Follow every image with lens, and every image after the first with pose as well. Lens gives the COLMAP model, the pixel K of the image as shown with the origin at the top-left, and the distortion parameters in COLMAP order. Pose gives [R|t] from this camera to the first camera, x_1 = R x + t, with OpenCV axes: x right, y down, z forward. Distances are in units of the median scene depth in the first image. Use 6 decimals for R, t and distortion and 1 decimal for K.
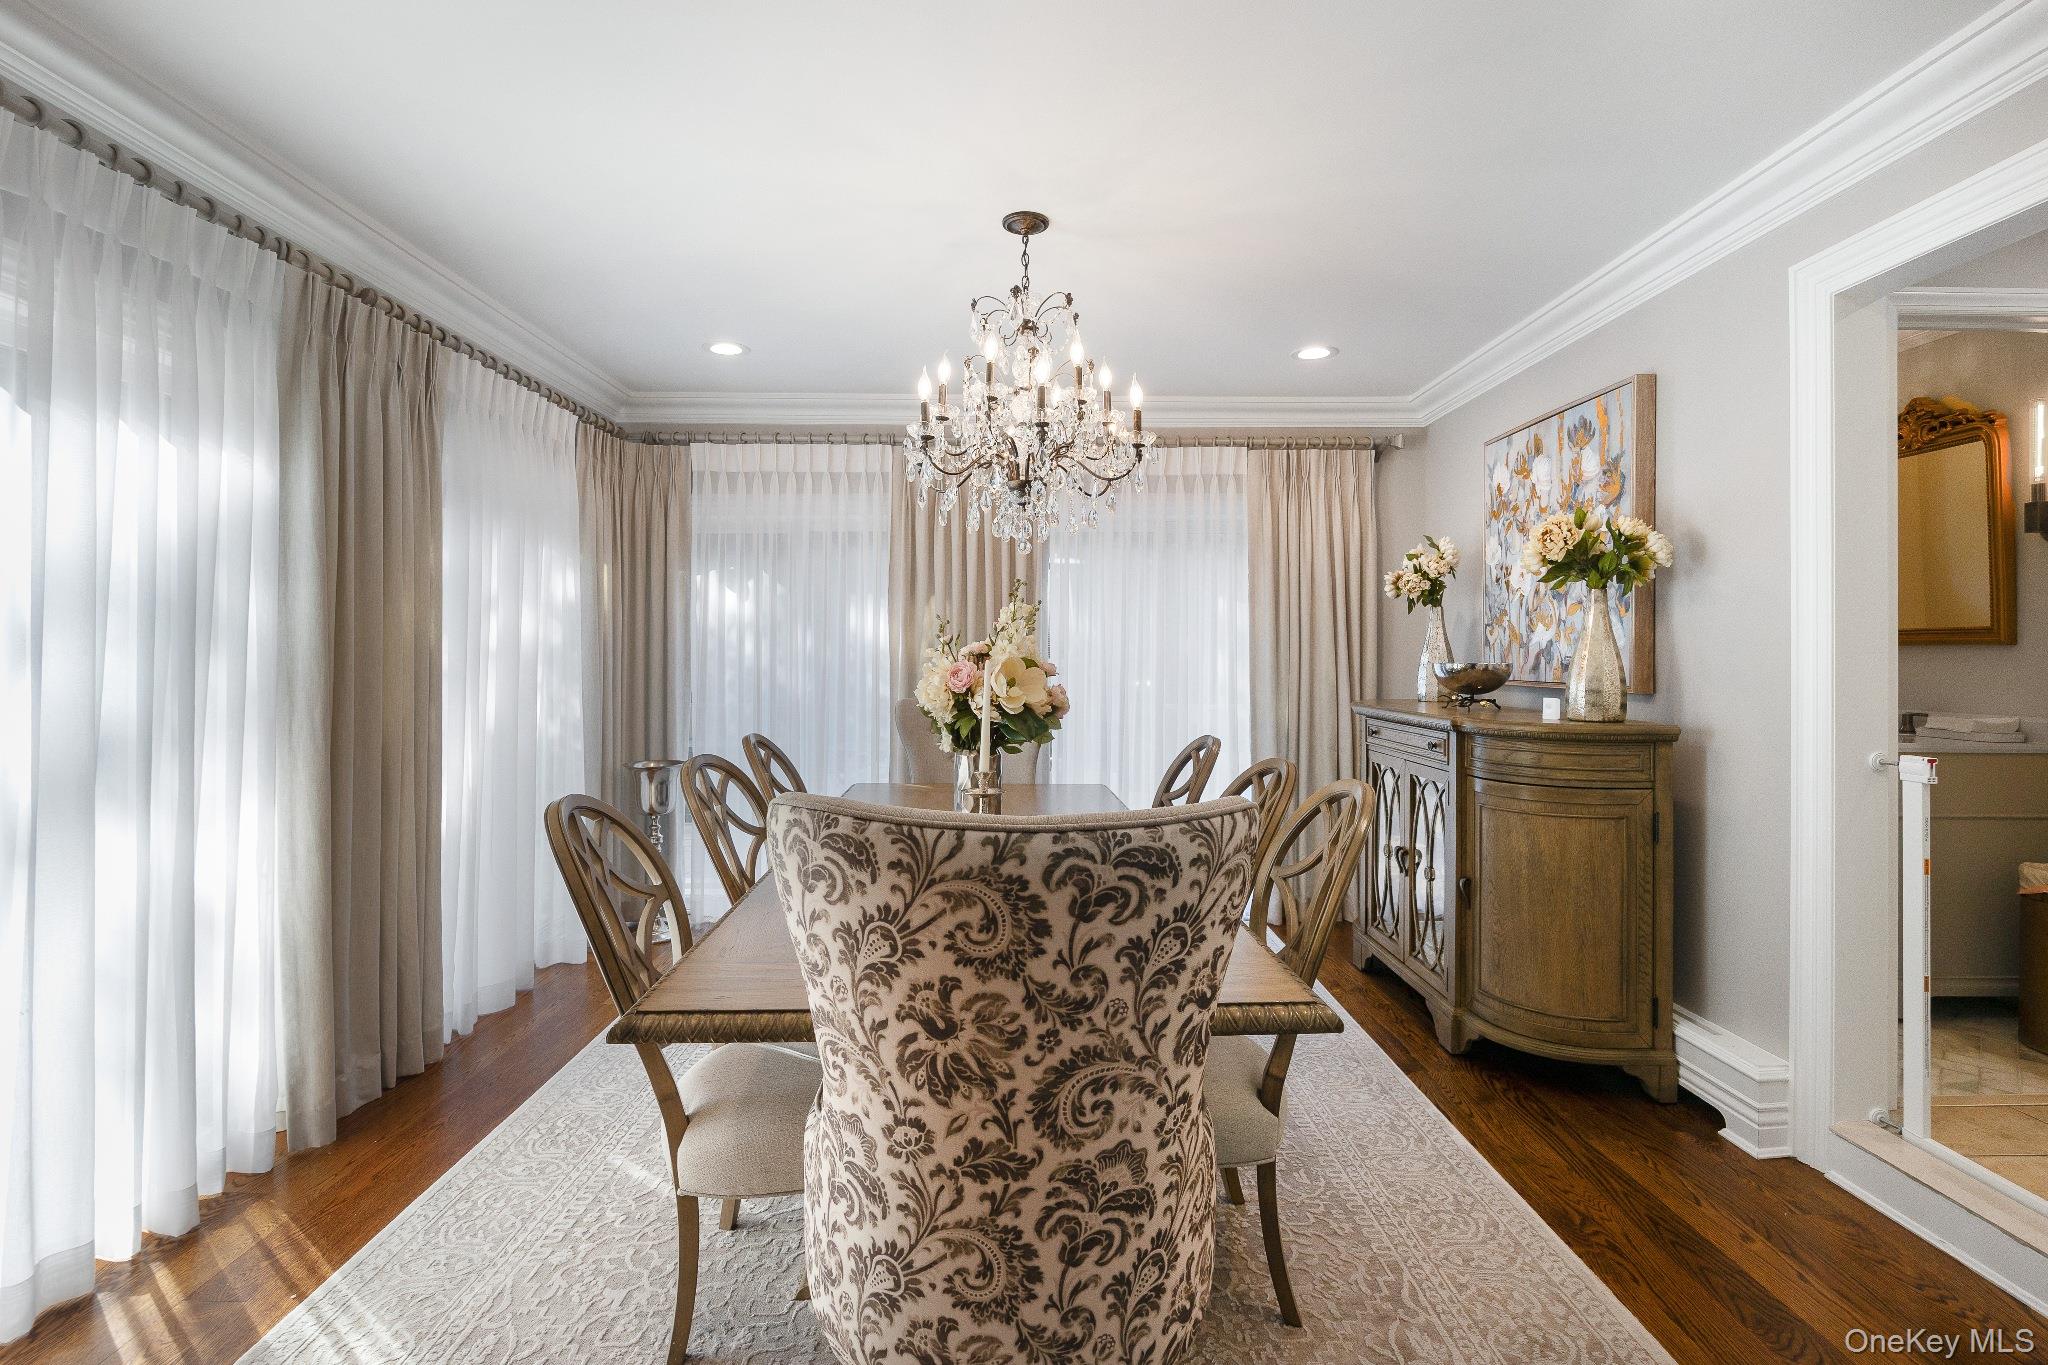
lens RADIAL K [[968.1, 0, 1011.0], [0, 968.1, 654.2], [0, 0, 1]] dist [-0.013149, 0.000842]
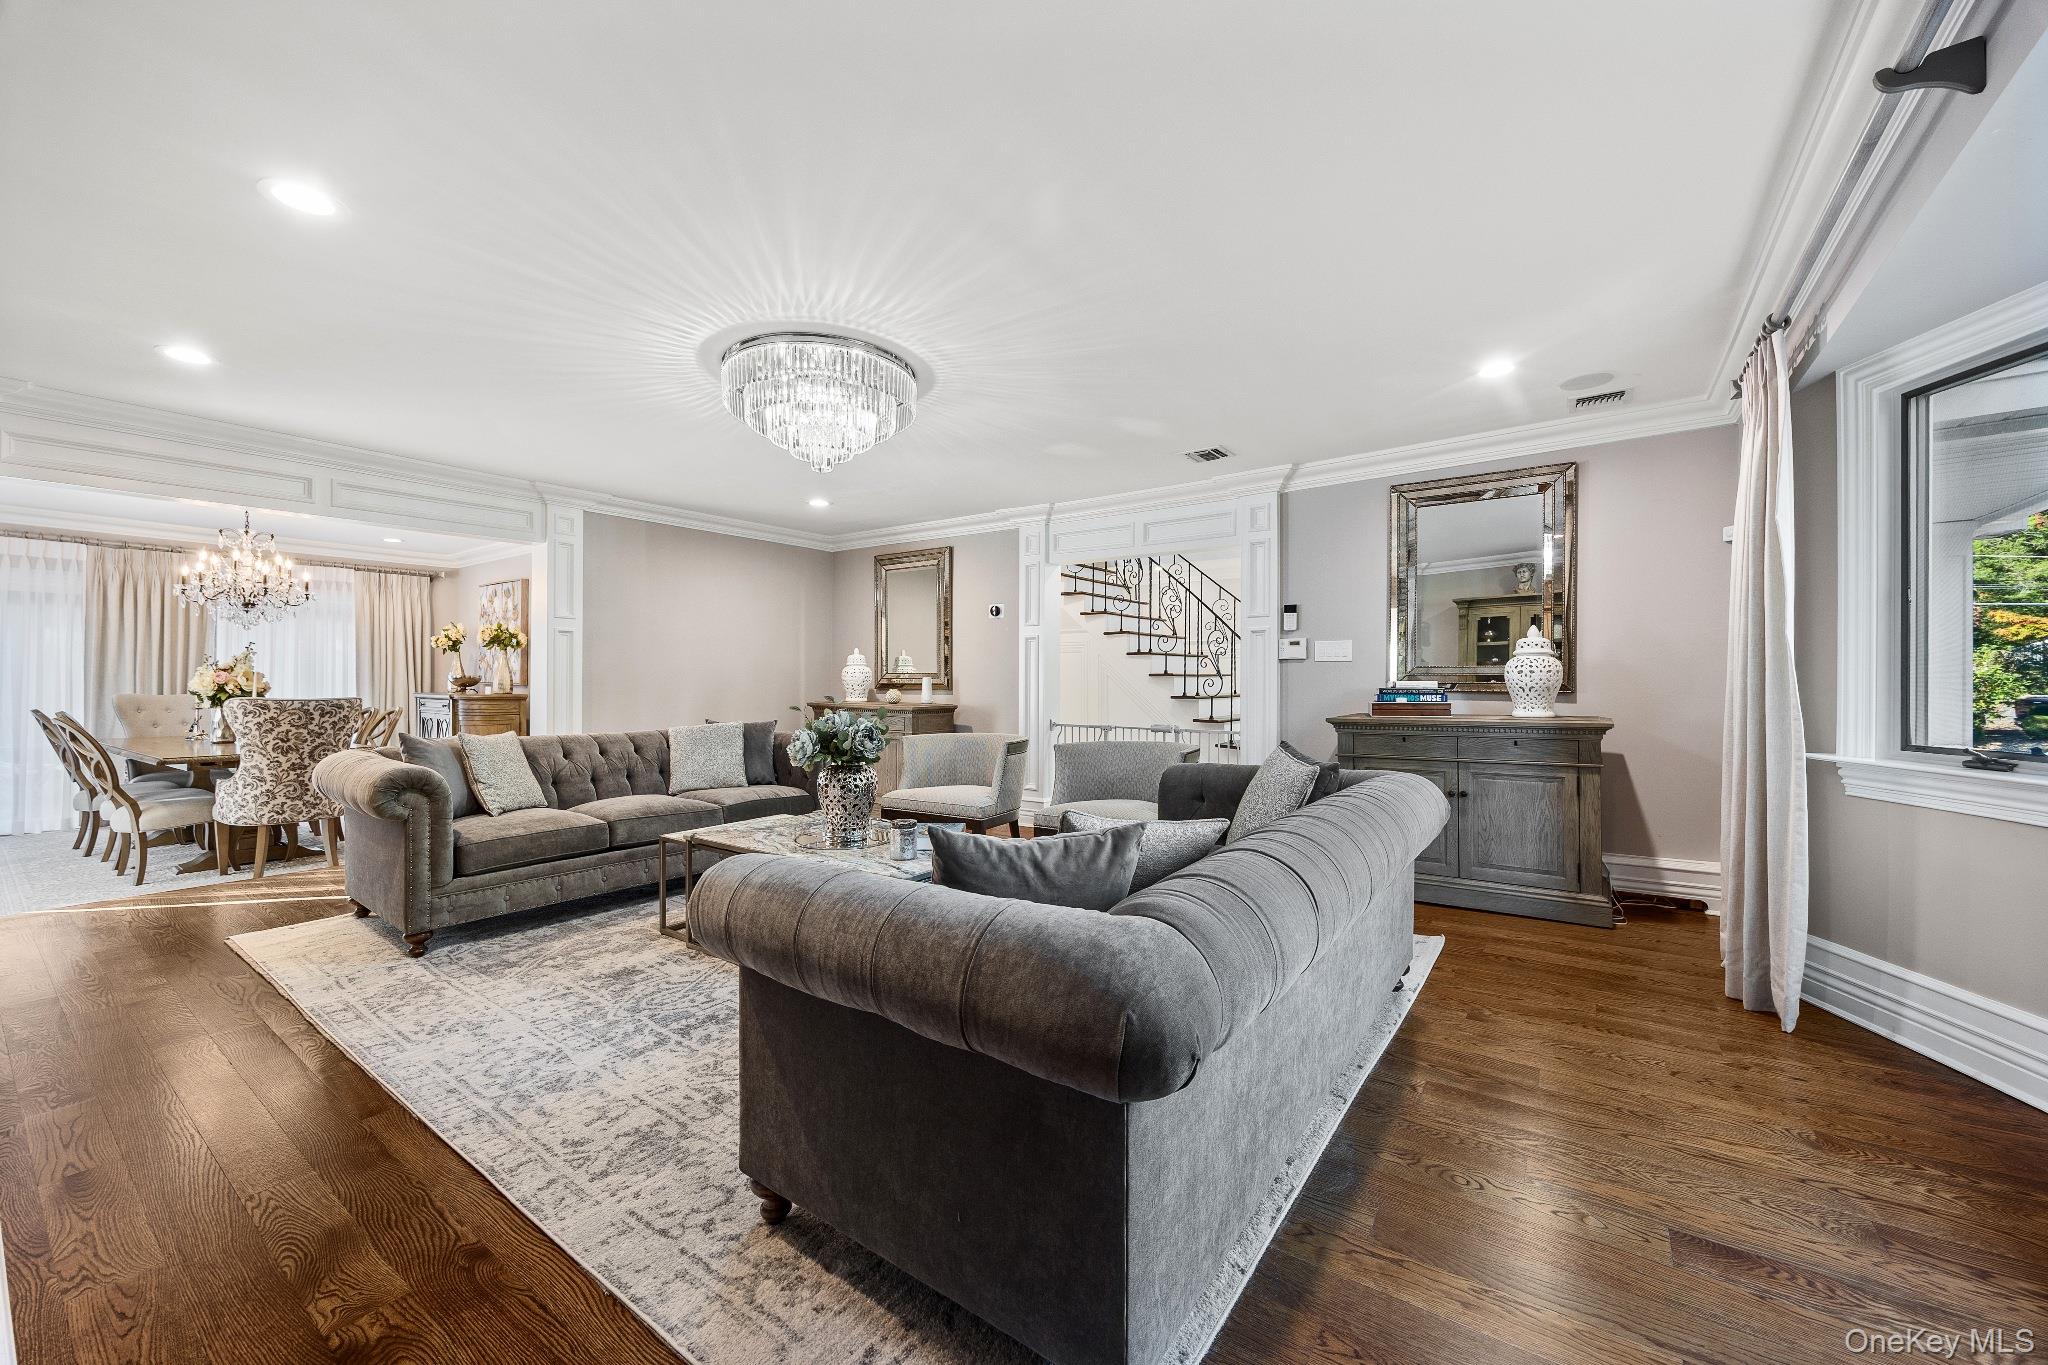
lens RADIAL K [[787.4, 0, 1021.9], [0, 787.4, 680.9], [0, 0, 1]] dist [-0.000381, -0.000413]
pose [[0.581538, -0.000638, 0.813519, -0.460898], [-0.005127, 0.999977, 0.004450, 0.010327], [-0.813503, -0.006758, 0.581521, -1.781118]]
